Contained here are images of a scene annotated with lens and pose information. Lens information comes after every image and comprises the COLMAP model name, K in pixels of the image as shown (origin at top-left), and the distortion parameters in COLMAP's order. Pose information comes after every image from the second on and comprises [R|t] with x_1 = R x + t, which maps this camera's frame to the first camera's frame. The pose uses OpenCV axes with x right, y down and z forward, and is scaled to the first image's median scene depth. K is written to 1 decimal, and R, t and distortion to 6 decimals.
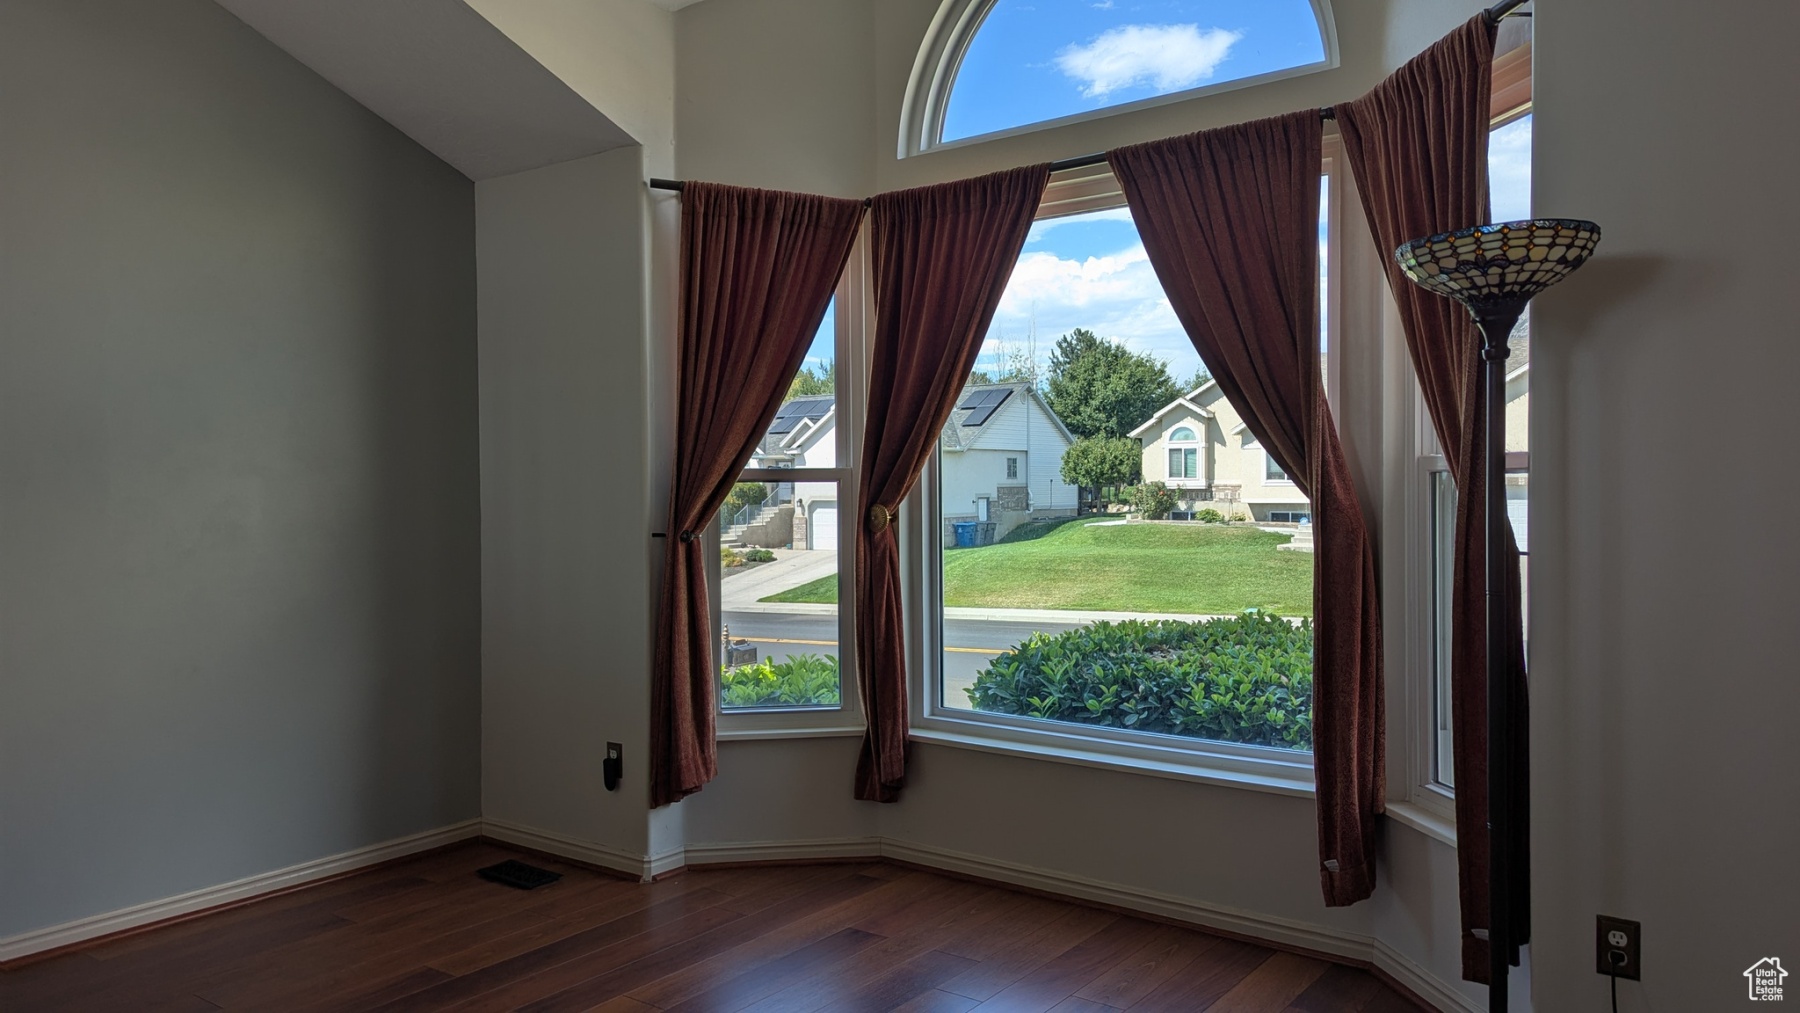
lens RADIAL K [[1269.2, 0, 900.0], [0, 1269.2, 506.5], [0, 0, 1]] dist [0.048995, -0.000977]
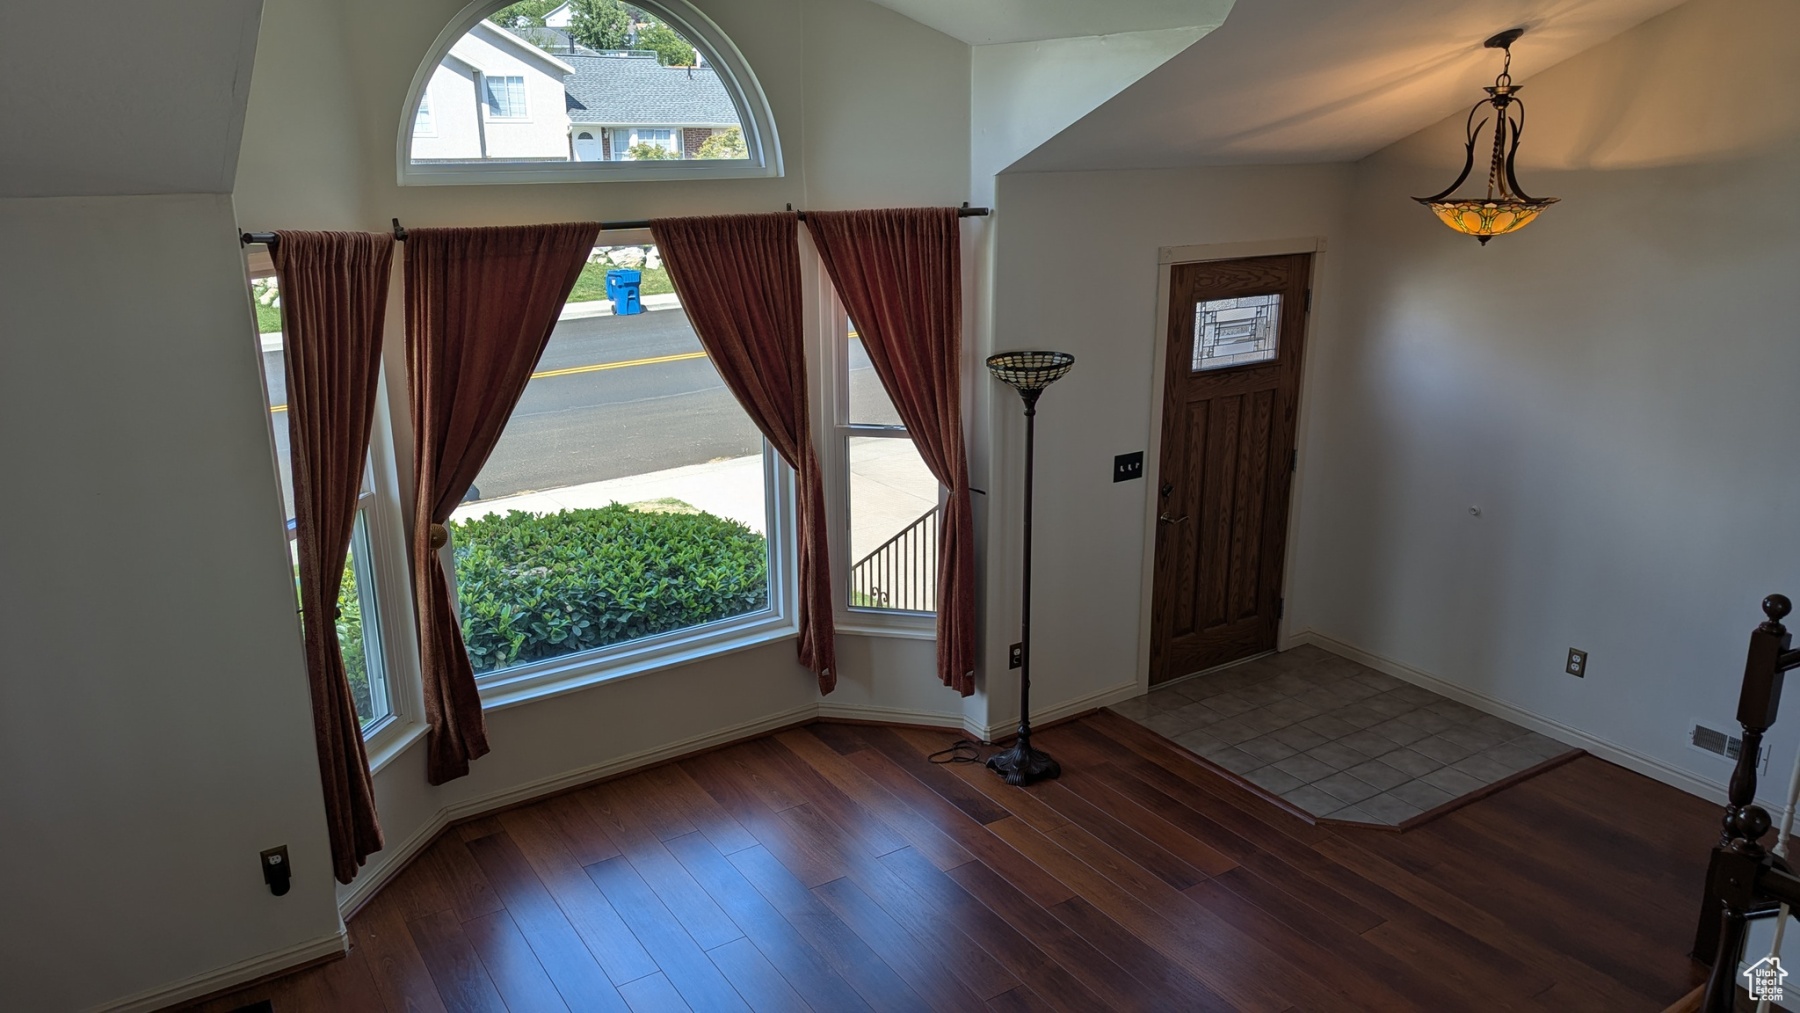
lens RADIAL K [[1269.2, 0, 900.0], [0, 1269.2, 506.5], [0, 0, 1]] dist [0.048995, -0.000977]
pose [[0.332255, -0.253259, 0.908552, -0.881549], [0.016126, 0.964660, 0.263003, -0.300454], [-0.943052, -0.072733, 0.324597, 0.290308]]
